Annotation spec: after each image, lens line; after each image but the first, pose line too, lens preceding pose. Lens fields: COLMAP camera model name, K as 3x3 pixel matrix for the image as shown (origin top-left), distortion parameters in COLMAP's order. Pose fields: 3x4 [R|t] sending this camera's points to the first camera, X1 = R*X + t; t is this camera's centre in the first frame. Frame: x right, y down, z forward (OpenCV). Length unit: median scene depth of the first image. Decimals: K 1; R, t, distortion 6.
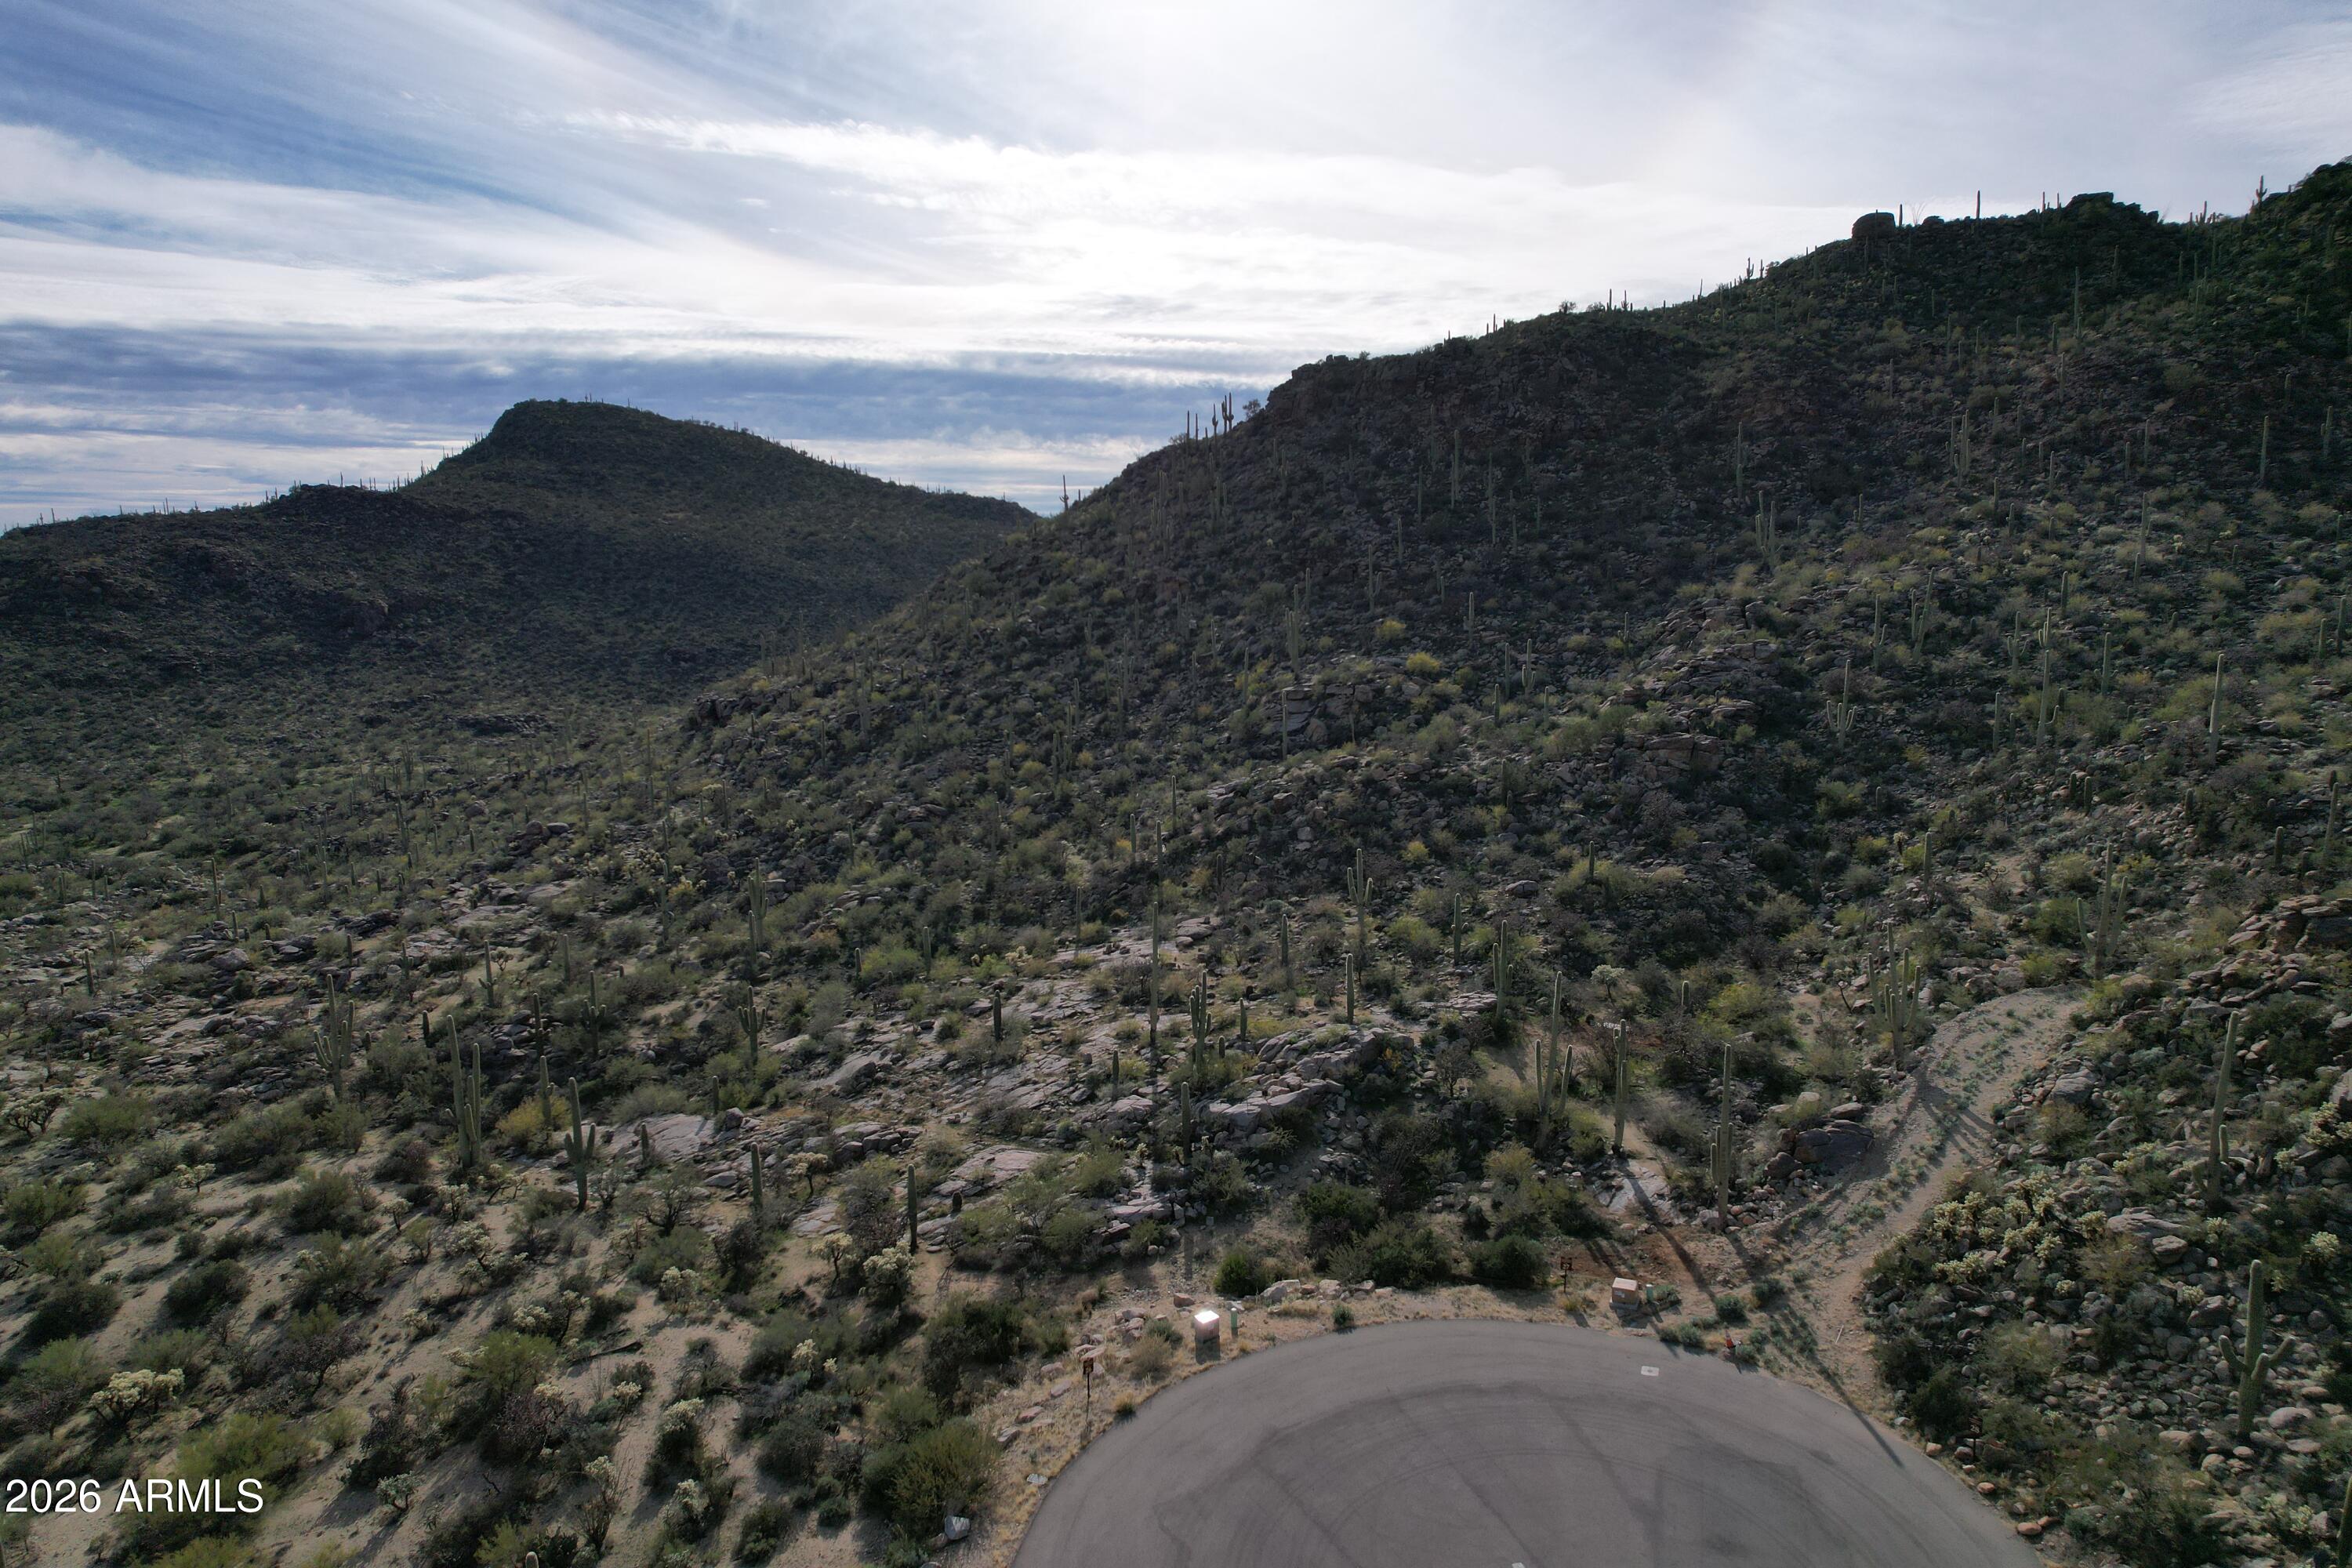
lens RADIAL K [[1498.8, 0, 1168.6], [0, 1498.8, 786.1], [0, 0, 1]] dist [-0.078299, 0.069013]
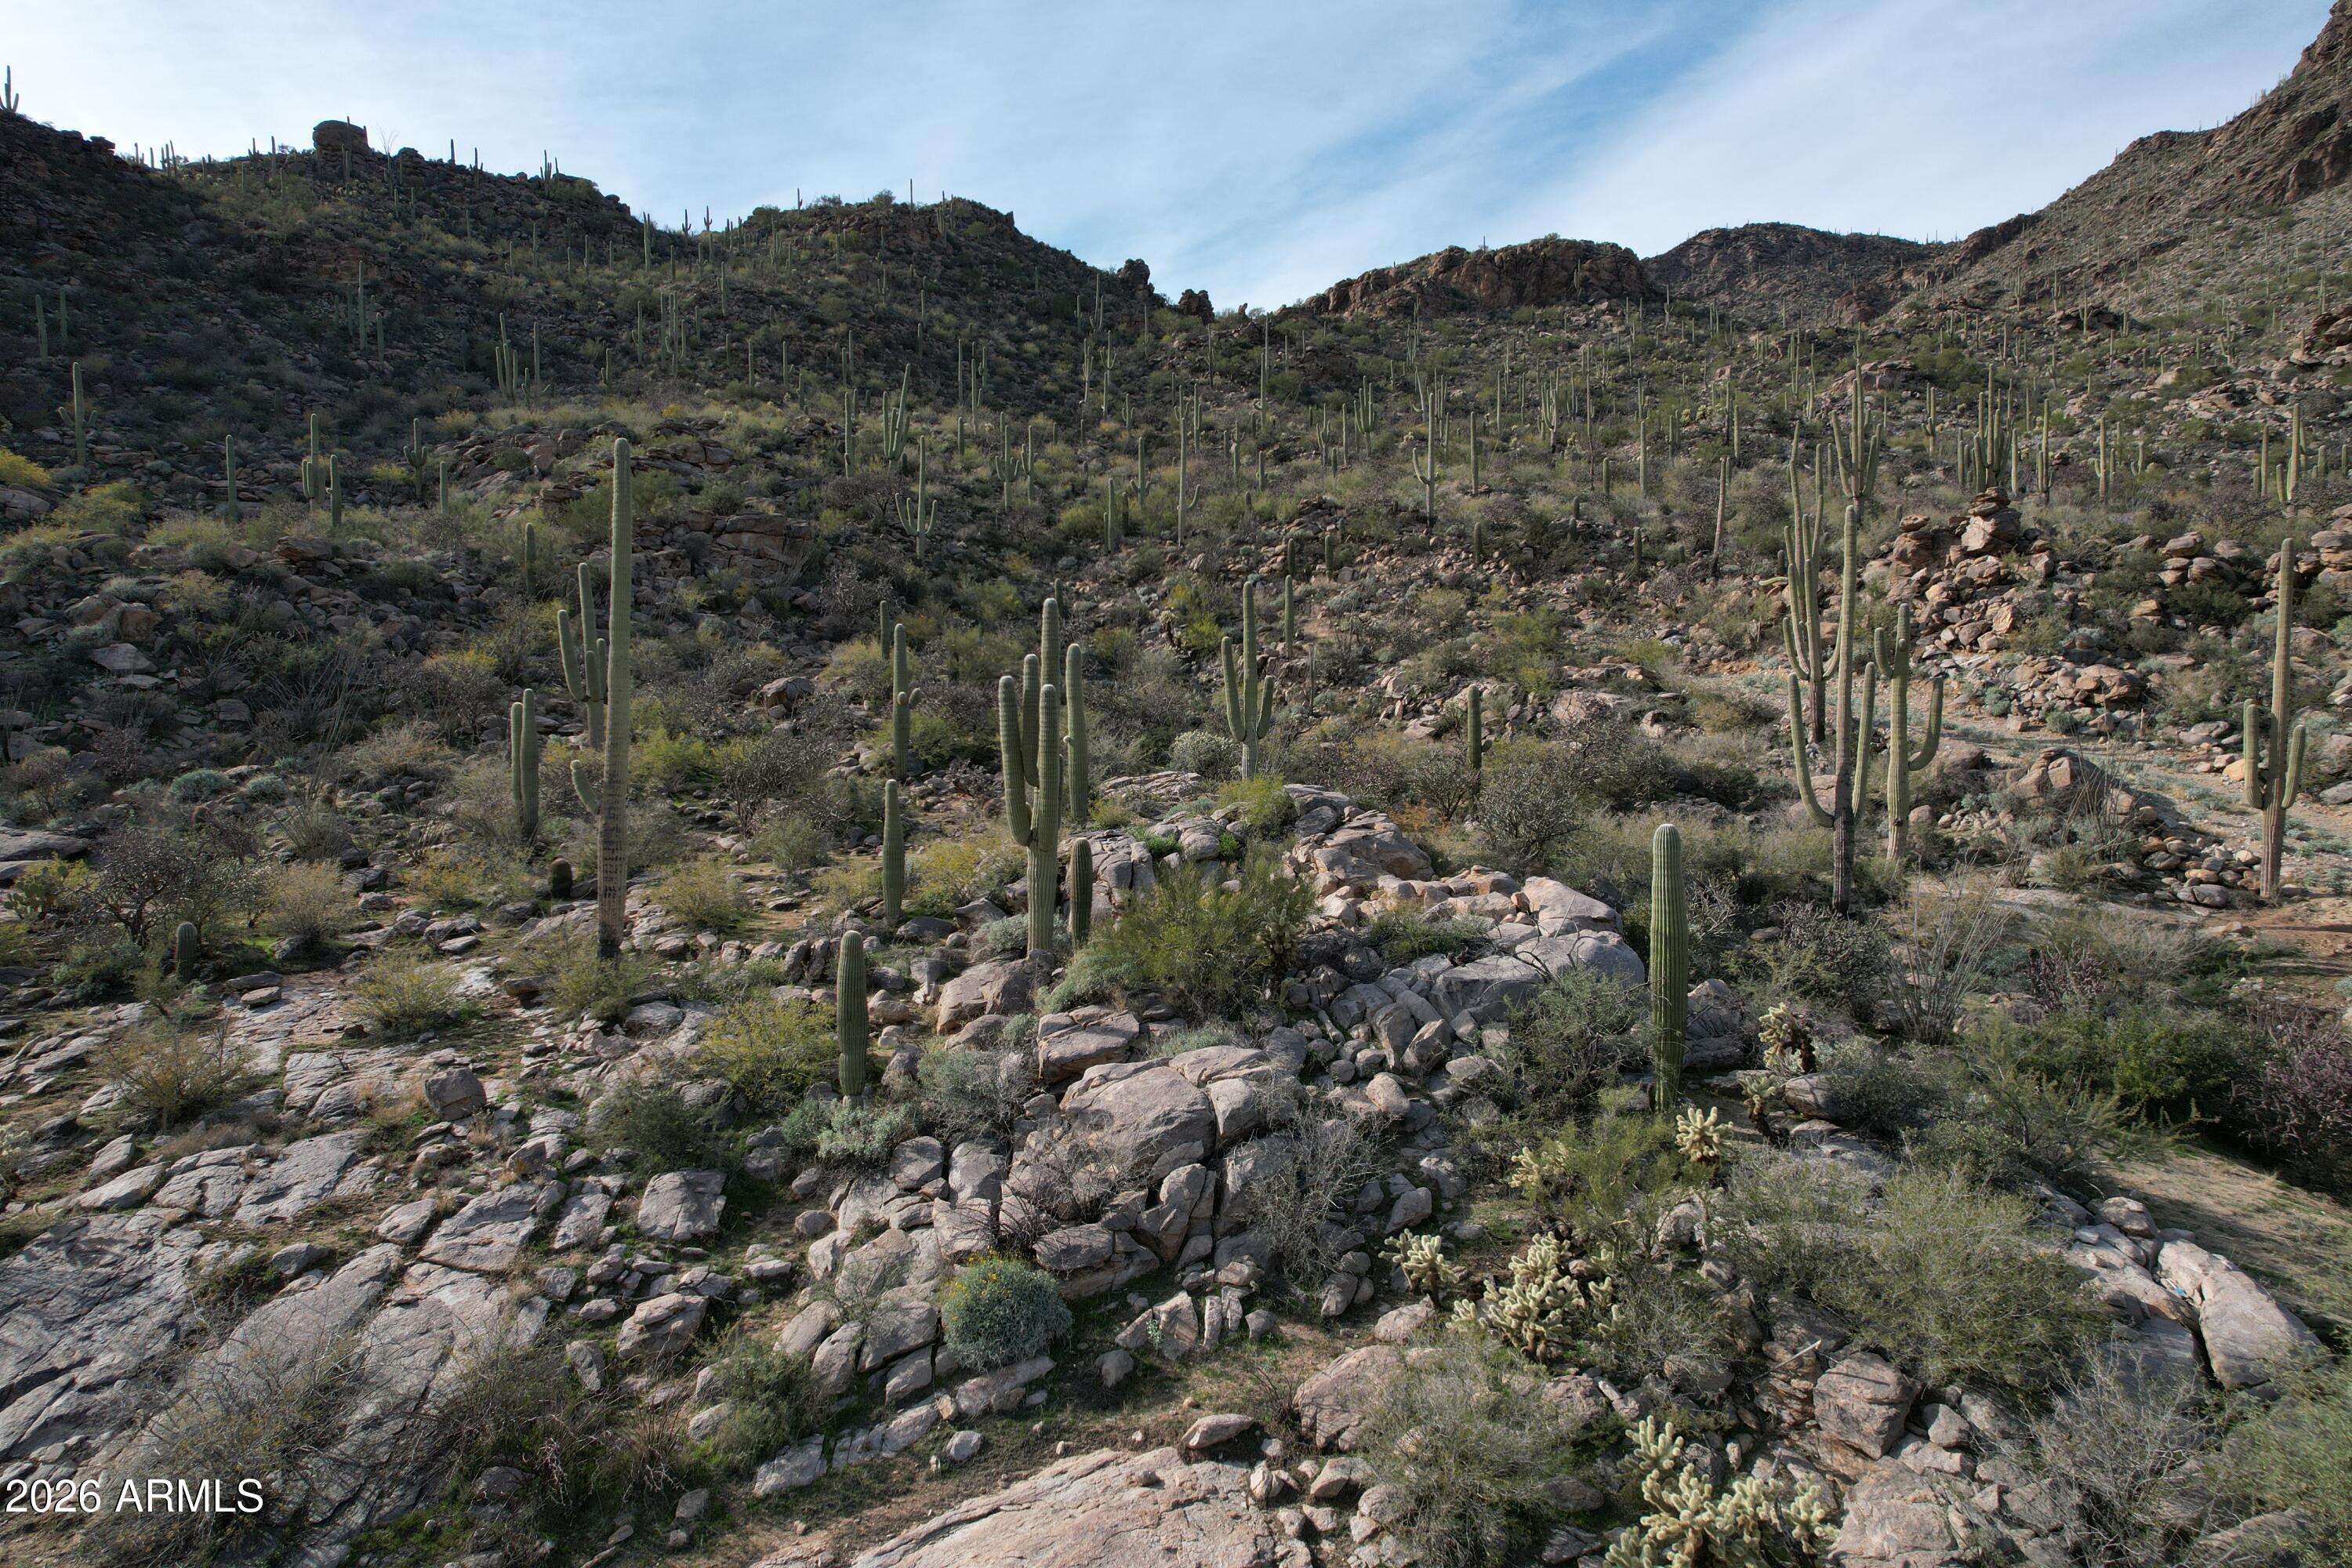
lens RADIAL K [[1498.8, 0, 1167.2], [0, 1498.8, 785.7], [0, 0, 1]] dist [-0.078299, 0.069013]
pose [[0.426395, -0.036715, 0.903792, -0.186206], [0.135112, 0.990552, -0.023504, 0.143212], [-0.894389, 0.132135, 0.427327, 0.738340]]
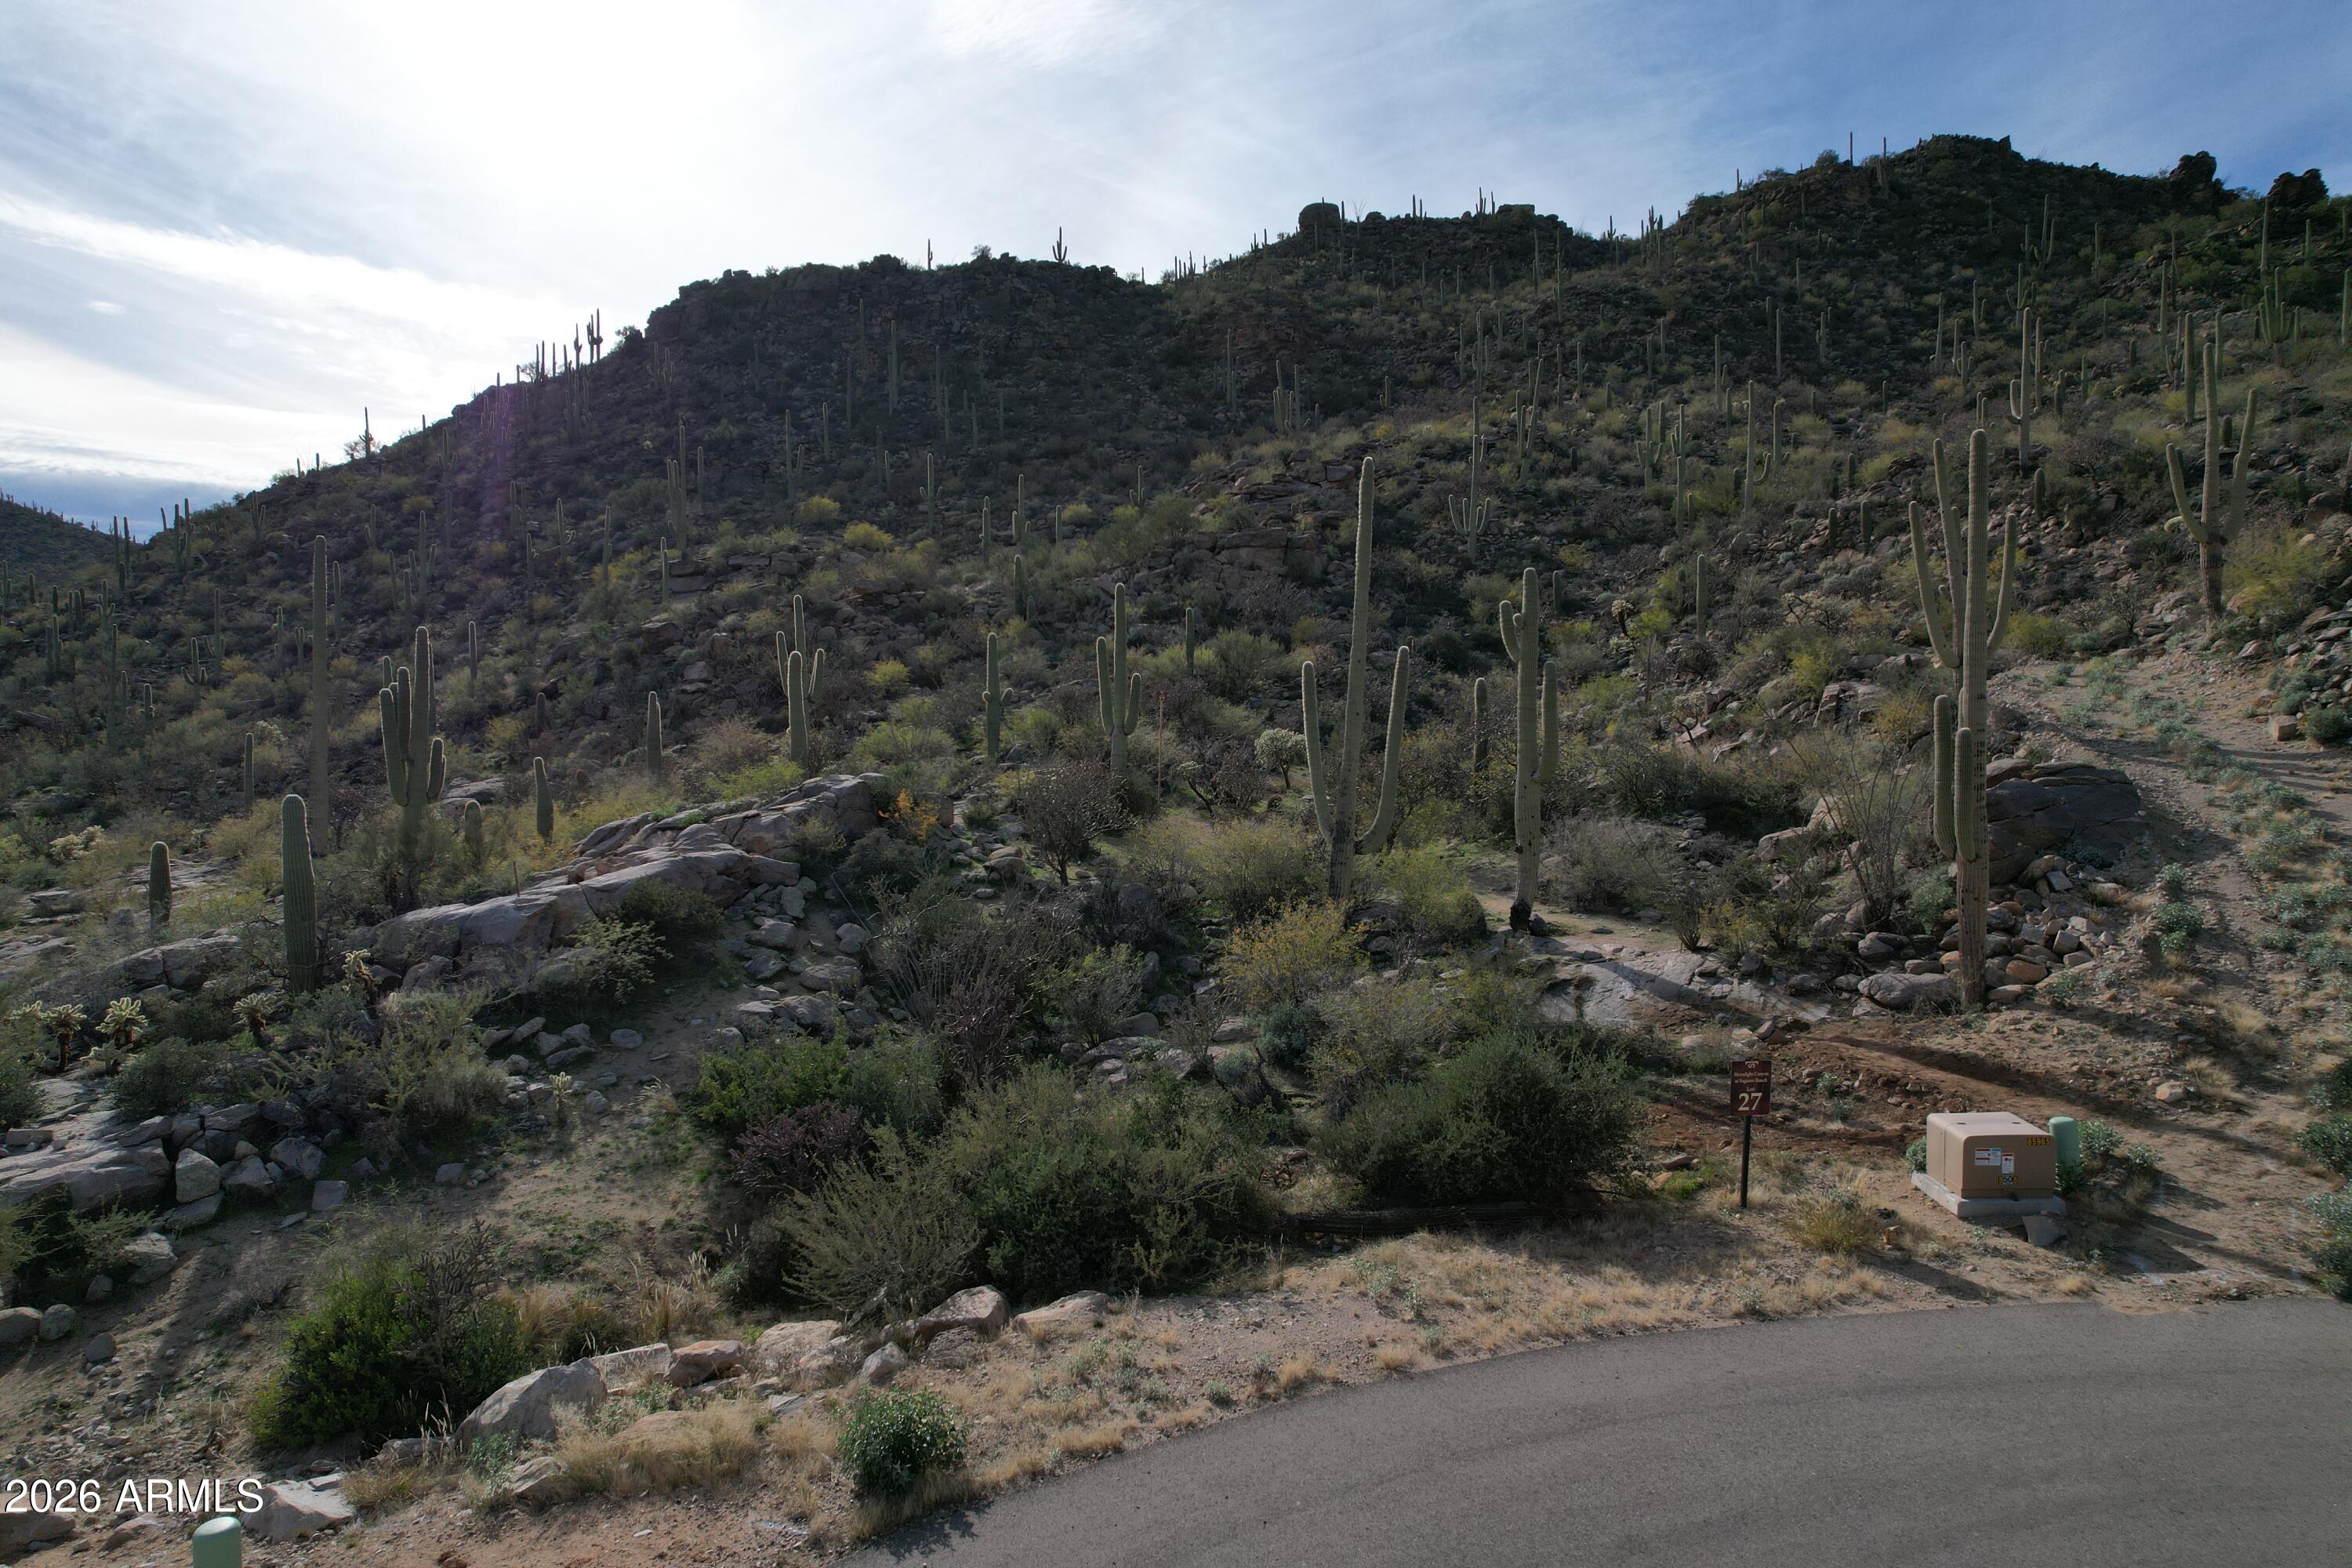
lens RADIAL K [[1498.8, 0, 1169.3], [0, 1498.8, 781.5], [0, 0, 1]] dist [-0.078299, 0.069013]
pose [[0.923601, -0.008425, 0.383262, 0.047782], [0.048929, 0.994173, -0.096056, 0.178828], [-0.380219, 0.107470, 0.918631, 0.493040]]
